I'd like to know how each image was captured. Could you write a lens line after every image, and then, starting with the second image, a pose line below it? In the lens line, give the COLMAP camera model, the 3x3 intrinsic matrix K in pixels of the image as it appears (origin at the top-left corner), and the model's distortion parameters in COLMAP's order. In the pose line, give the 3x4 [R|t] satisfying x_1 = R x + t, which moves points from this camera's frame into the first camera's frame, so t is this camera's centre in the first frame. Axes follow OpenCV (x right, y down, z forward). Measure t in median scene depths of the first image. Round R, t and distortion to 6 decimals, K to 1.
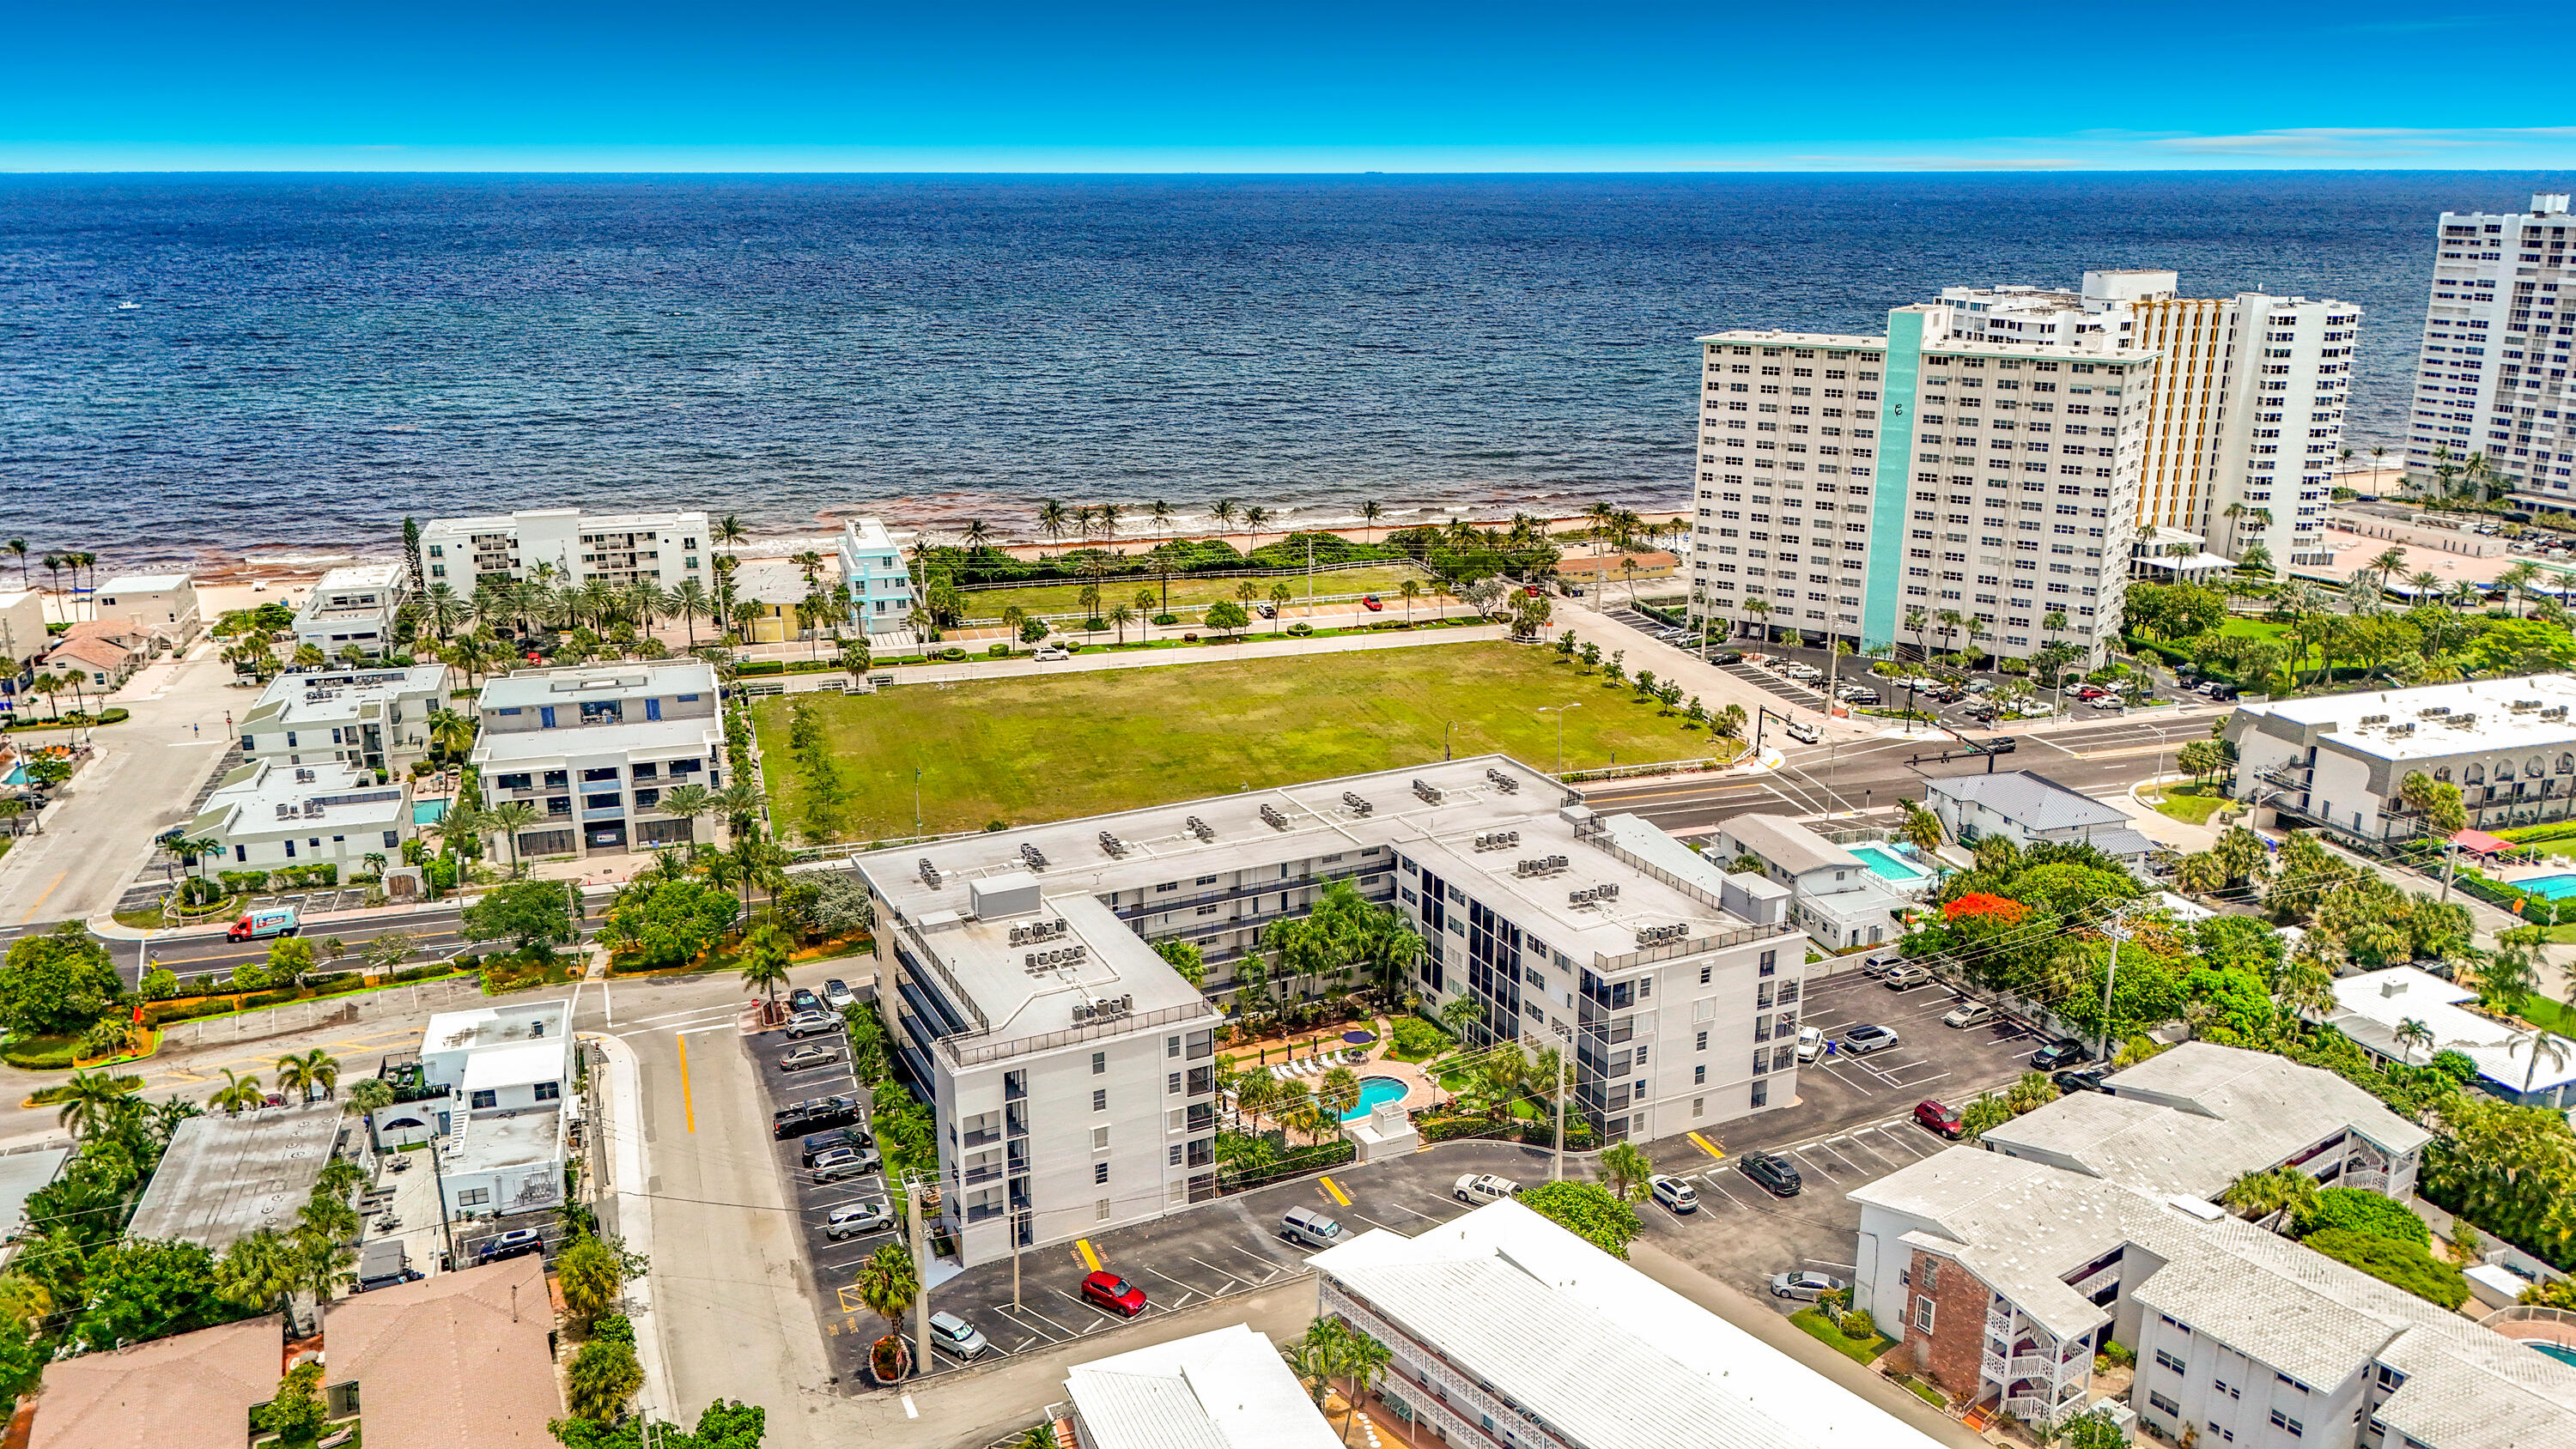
lens RADIAL K [[1940.6, 0, 1292.7], [0, 1940.6, 737.6], [0, 0, 1]] dist [0.053583, -0.075156]
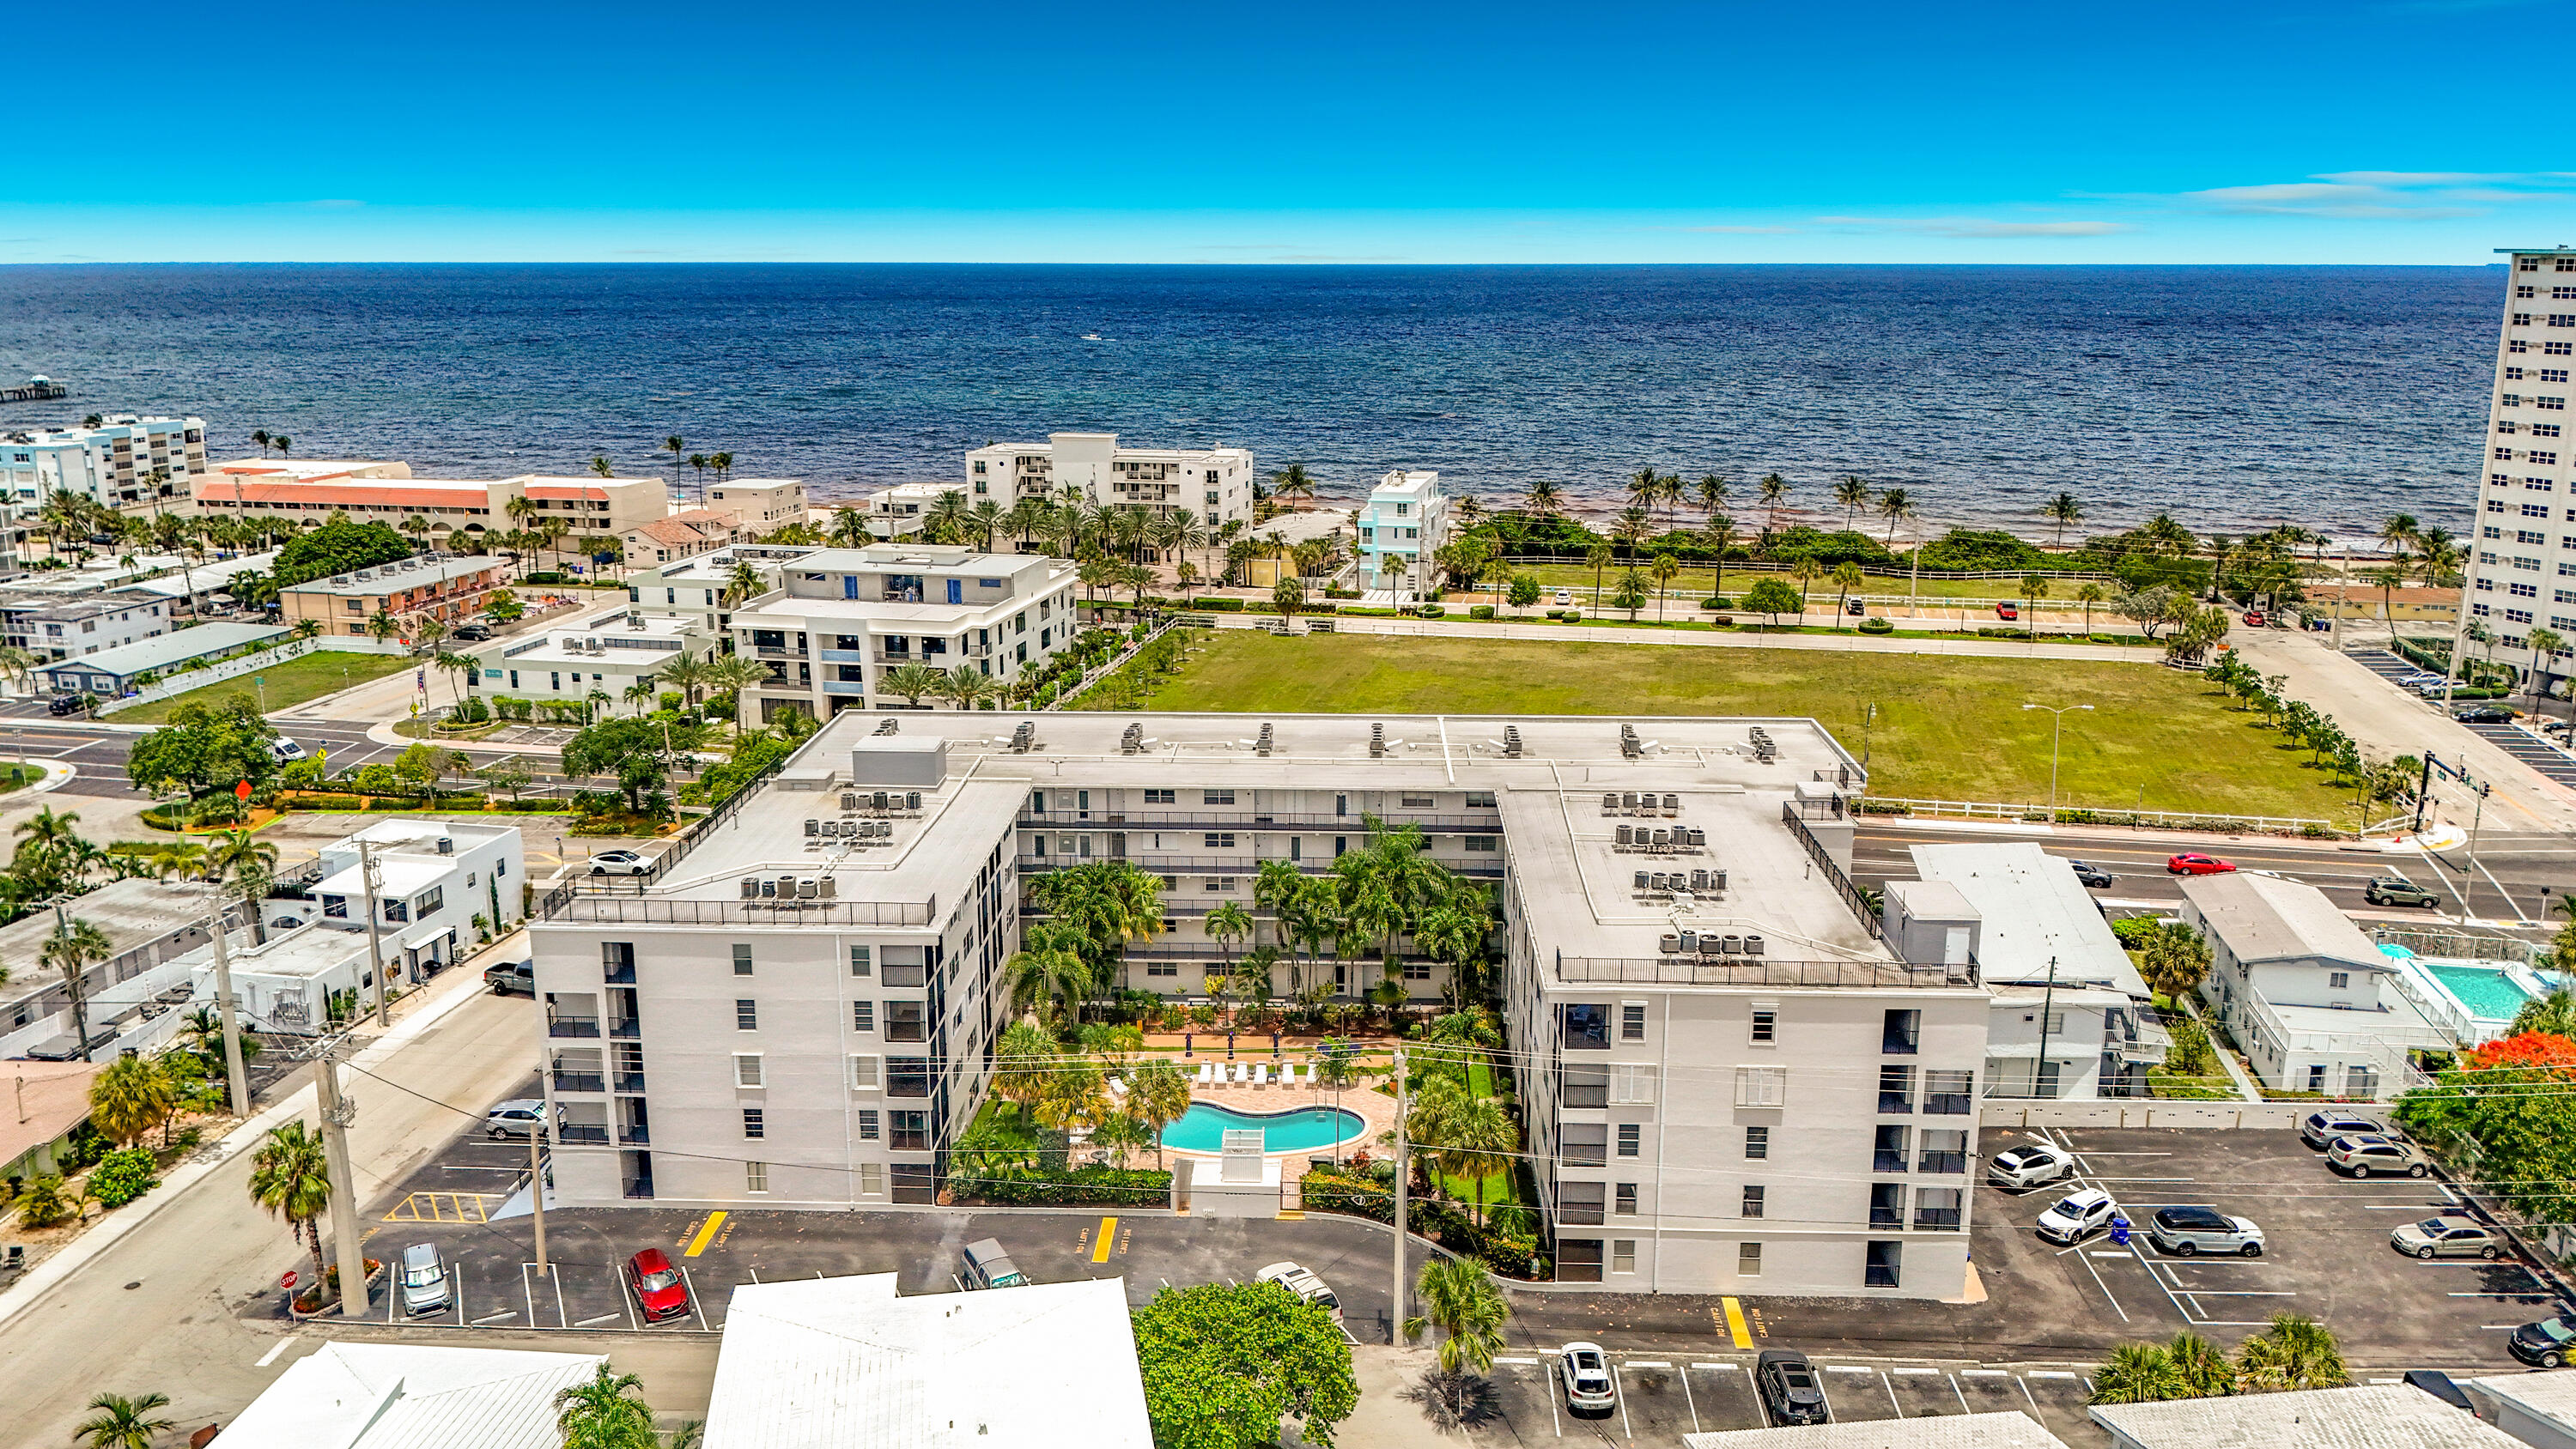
lens RADIAL K [[1940.6, 0, 1276.4], [0, 1940.6, 781.7], [0, 0, 1]] dist [0.053583, -0.075156]
pose [[0.878431, 0.126713, -0.460764, 0.275270], [-0.137695, 0.990426, 0.009862, 0.052384], [0.457602, 0.054782, 0.887468, 0.341880]]
